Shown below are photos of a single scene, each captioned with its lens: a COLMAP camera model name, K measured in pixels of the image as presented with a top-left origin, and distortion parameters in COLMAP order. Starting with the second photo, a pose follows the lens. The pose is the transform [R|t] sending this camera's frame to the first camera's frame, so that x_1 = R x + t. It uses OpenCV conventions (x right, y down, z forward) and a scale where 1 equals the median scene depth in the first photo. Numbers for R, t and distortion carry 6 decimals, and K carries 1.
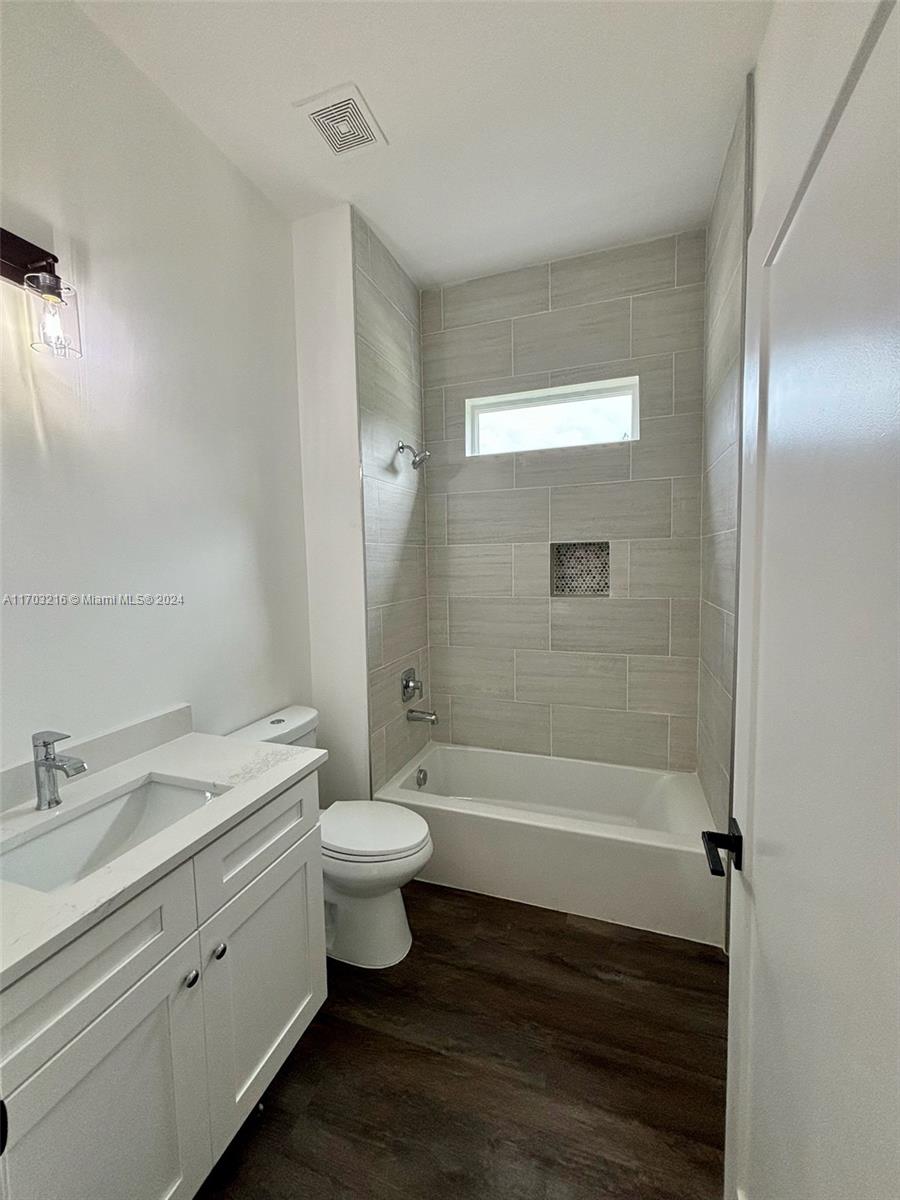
lens RADIAL K [[476.6, 0, 452.4], [0, 476.6, 597.8], [0, 0, 1]] dist [-0.000632, -0.000482]
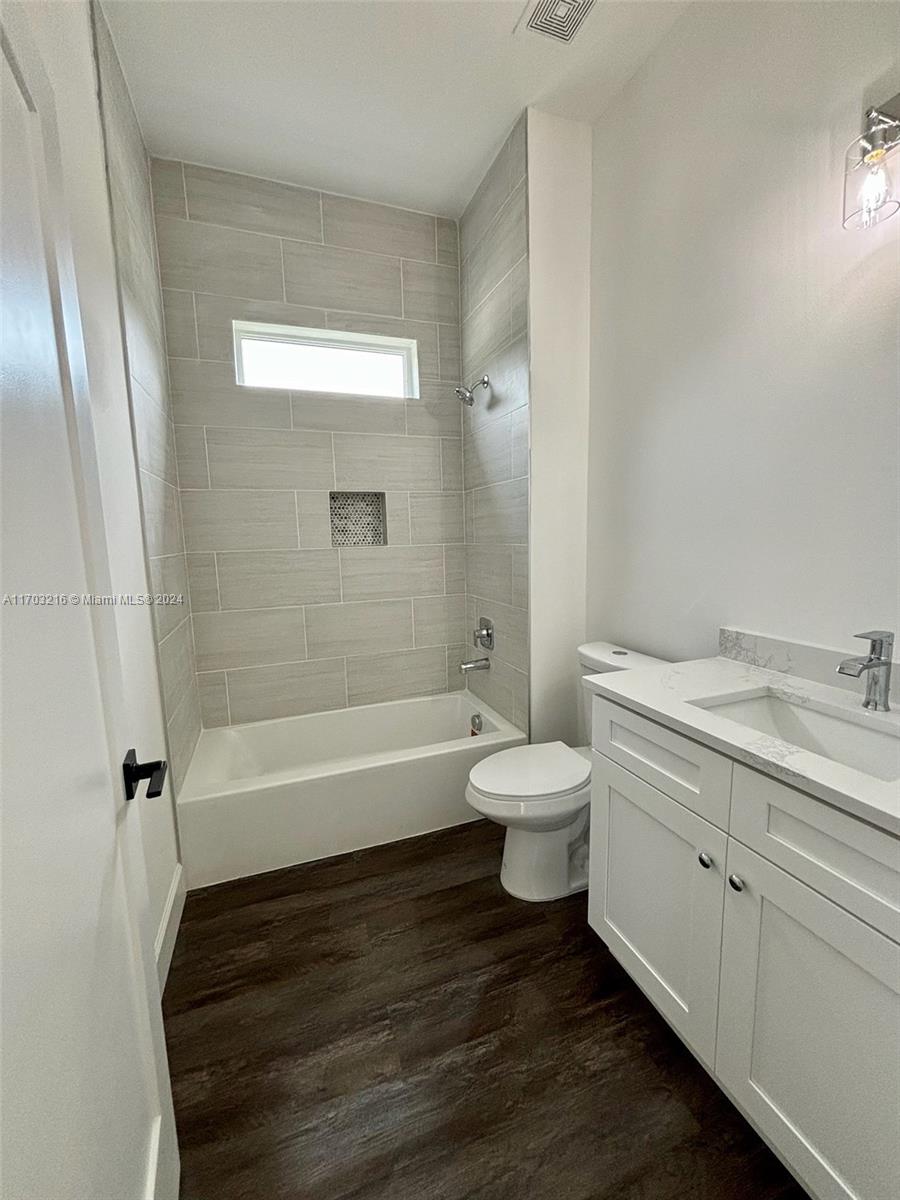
lens RADIAL K [[485.1, 0, 451.4], [0, 485.1, 571.2], [0, 0, 1]] dist [0.000000, -0.000091]
pose [[0.737808, -0.073237, 0.671026, -0.312103], [0.046315, 0.997247, 0.057916, 0.001502], [-0.673420, -0.011652, 0.739168, 0.106840]]
